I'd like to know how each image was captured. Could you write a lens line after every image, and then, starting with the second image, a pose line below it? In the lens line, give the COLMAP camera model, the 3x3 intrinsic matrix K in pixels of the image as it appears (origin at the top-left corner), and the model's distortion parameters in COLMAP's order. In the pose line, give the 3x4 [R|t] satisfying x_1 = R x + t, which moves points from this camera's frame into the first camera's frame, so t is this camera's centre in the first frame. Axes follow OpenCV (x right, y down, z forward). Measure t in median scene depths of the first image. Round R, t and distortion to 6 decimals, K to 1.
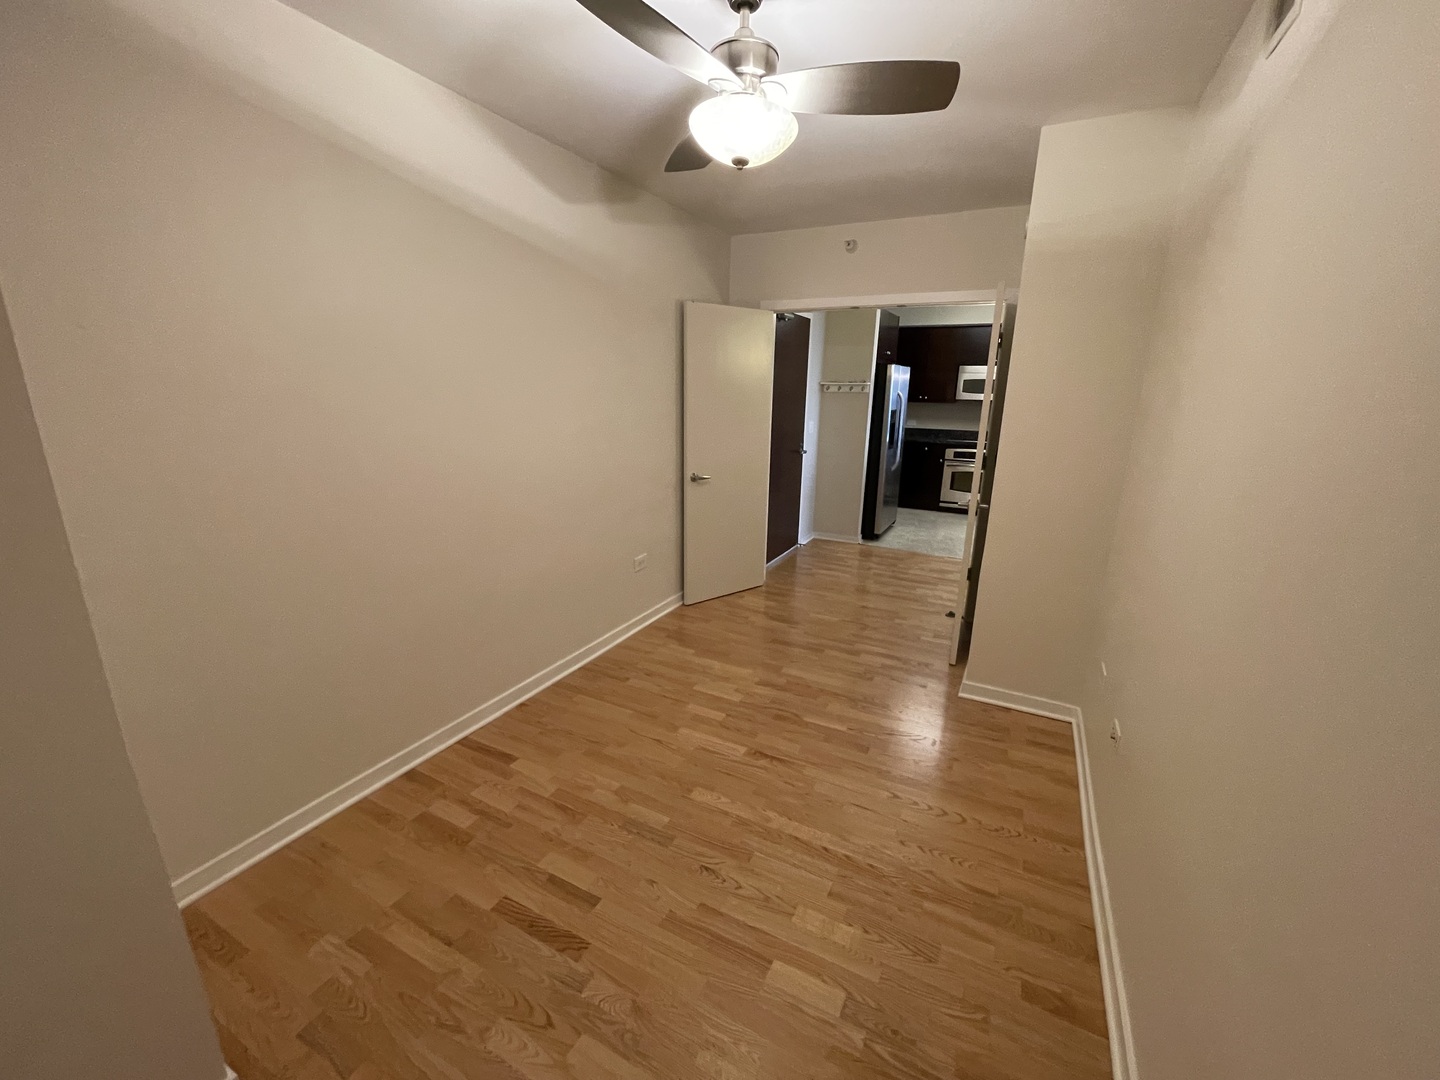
lens RADIAL K [[584.8, 0, 725.9], [0, 584.8, 542.5], [0, 0, 1]] dist [-0.001310, -0.002002]
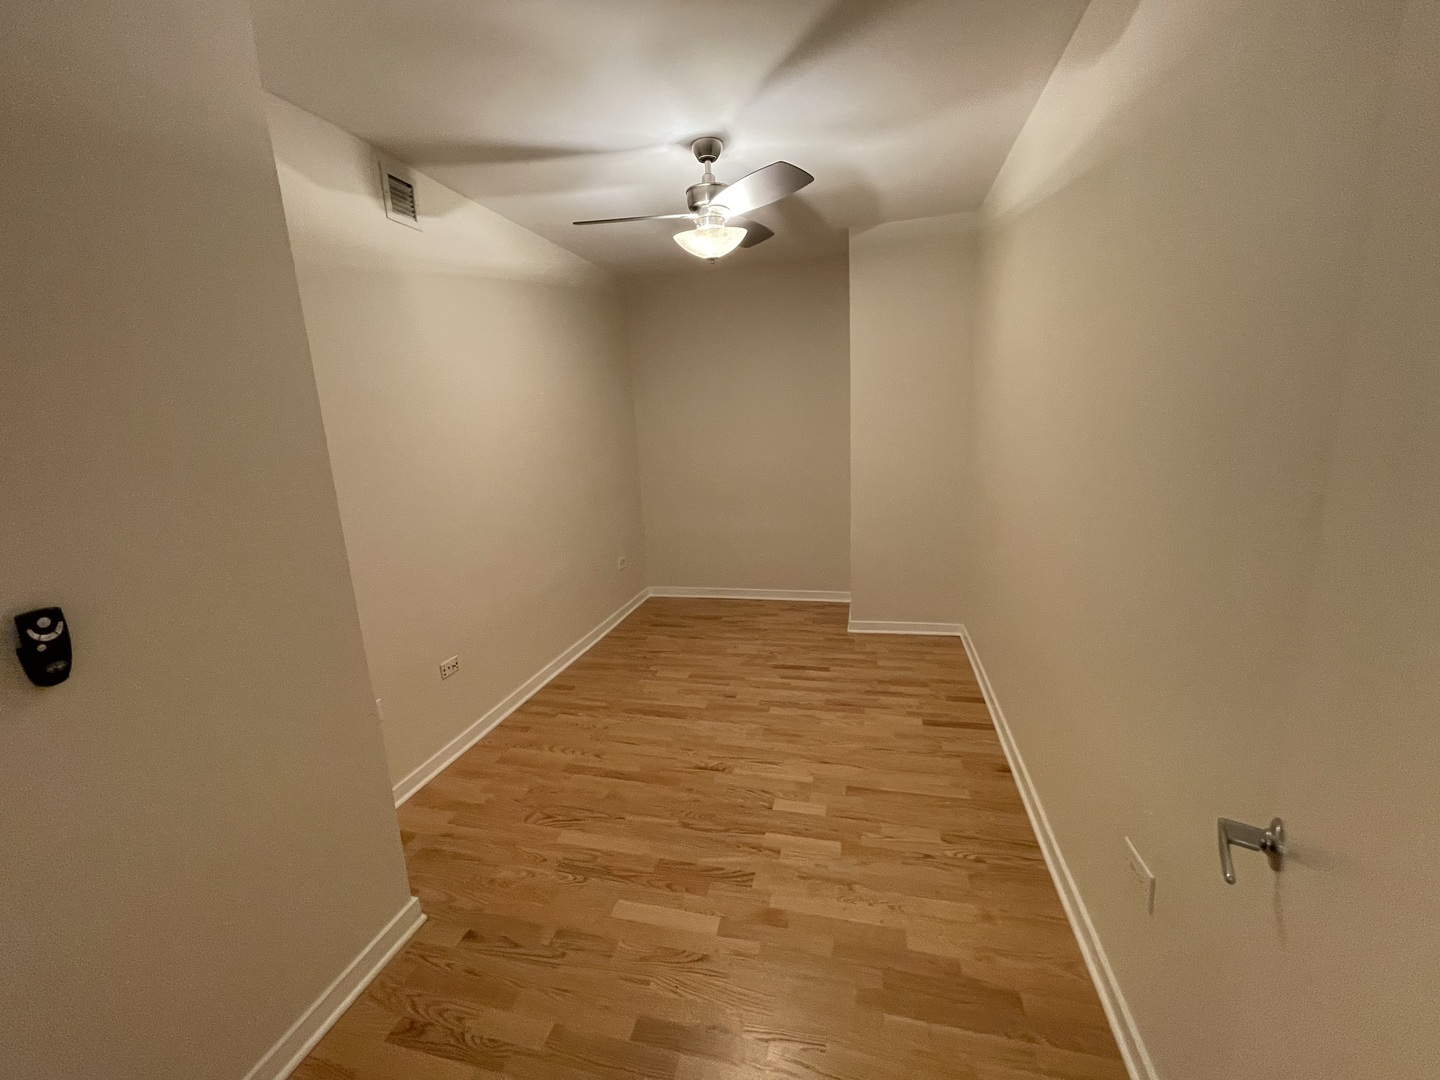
lens RADIAL K [[584.8, 0, 718.3], [0, 584.8, 539.8], [0, 0, 1]] dist [-0.001310, -0.002002]
pose [[-0.976120, 0.078891, -0.202402, 0.259794], [-0.020443, 0.894231, 0.447138, -0.494362], [0.216270, 0.440598, -0.871264, 1.908896]]
